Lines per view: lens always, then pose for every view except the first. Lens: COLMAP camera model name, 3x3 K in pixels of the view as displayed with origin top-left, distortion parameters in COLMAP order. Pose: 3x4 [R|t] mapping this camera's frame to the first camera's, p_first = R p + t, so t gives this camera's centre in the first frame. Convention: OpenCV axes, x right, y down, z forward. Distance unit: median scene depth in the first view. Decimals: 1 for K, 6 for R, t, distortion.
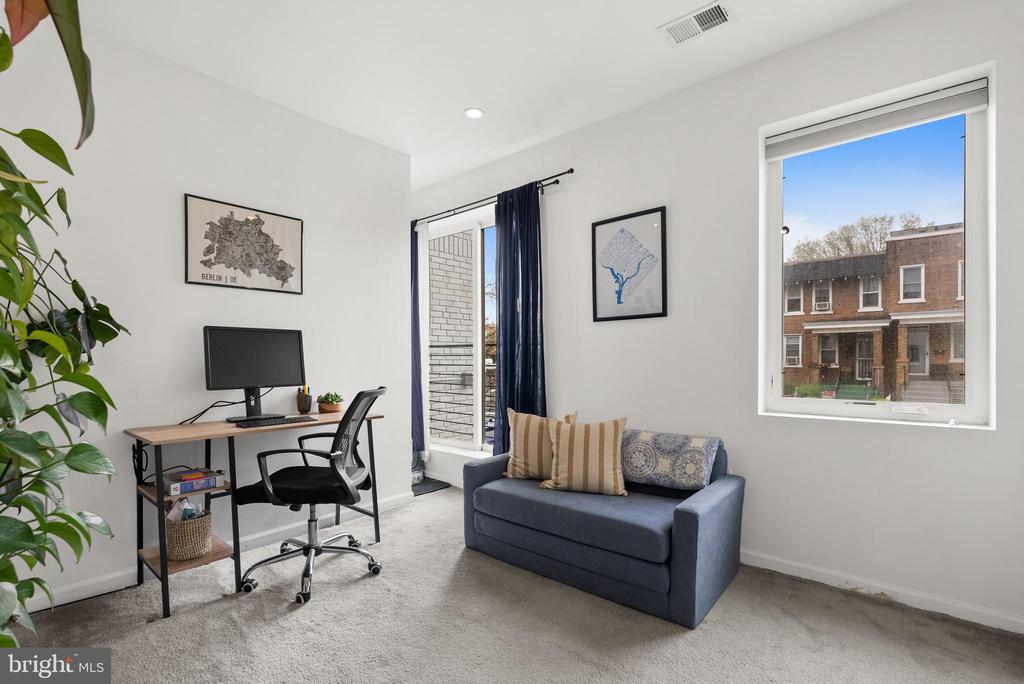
lens RADIAL K [[464.3, 0, 512.9], [0, 464.3, 357.0], [0, 0, 1]] dist [-0.002440, -0.000111]
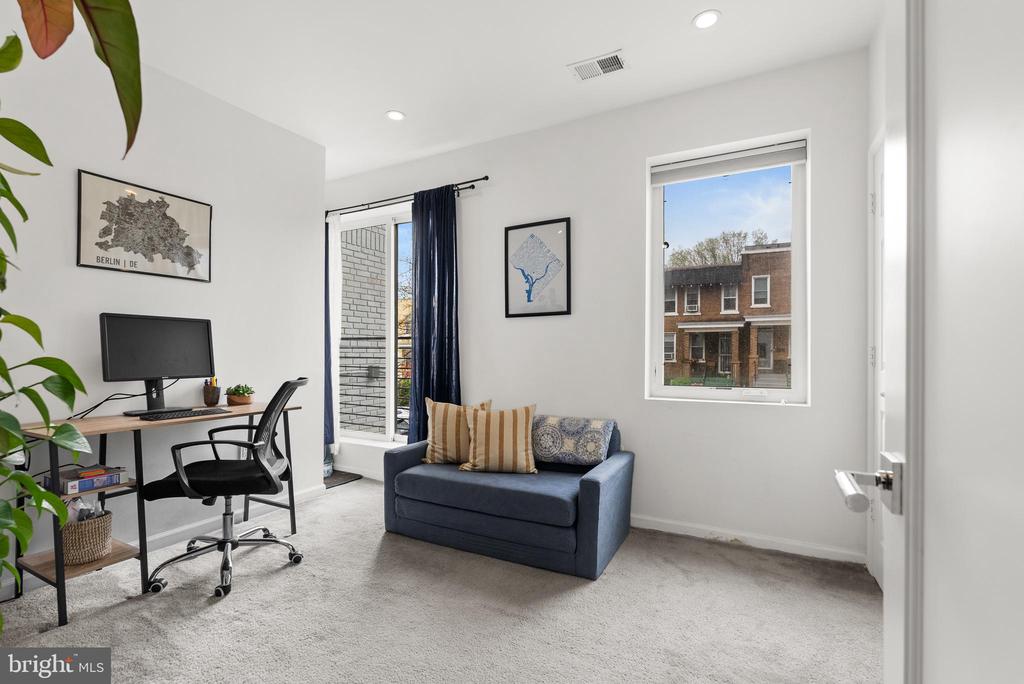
lens RADIAL K [[463.7, 0, 511.1], [0, 463.7, 346.6], [0, 0, 1]] dist [-0.001176, 0.000095]
pose [[0.976744, 0.009443, 0.214199, -0.056253], [-0.007015, 0.999902, -0.012093, 0.006113], [-0.214293, 0.010309, 0.976715, -0.080125]]
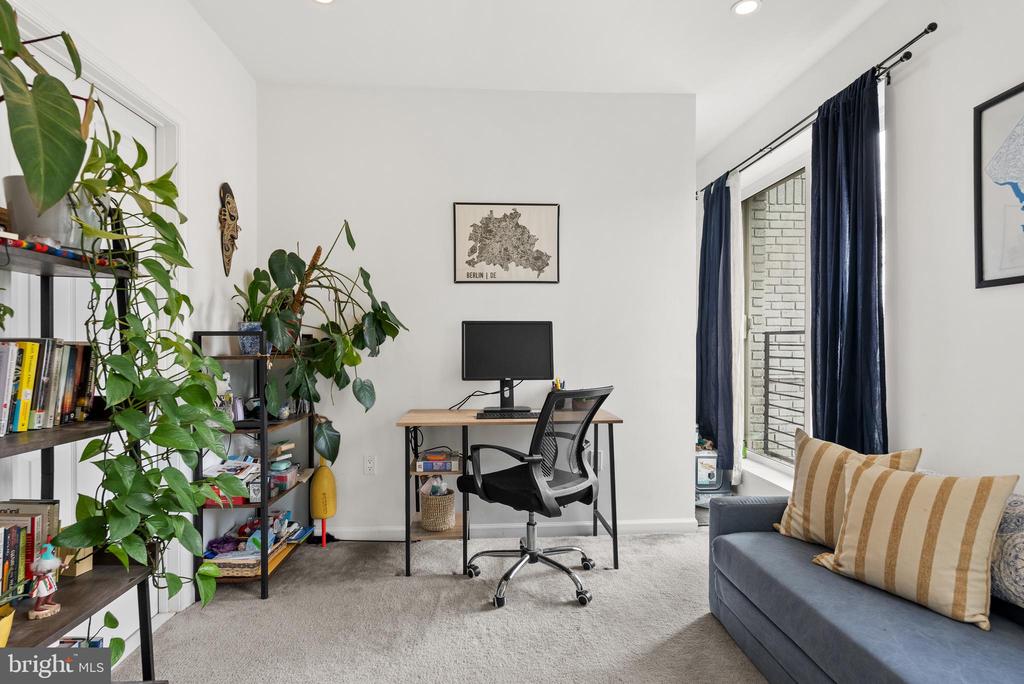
lens RADIAL K [[523.1, 0, 512.0], [0, 523.1, 342.0], [0, 0, 1]] dist [-0.001107, 0.001236]
pose [[0.693845, -0.000865, -0.720124, 0.283492], [0.001815, 0.999998, 0.000548, -0.016929], [0.720122, -0.001687, 0.693845, 0.216311]]
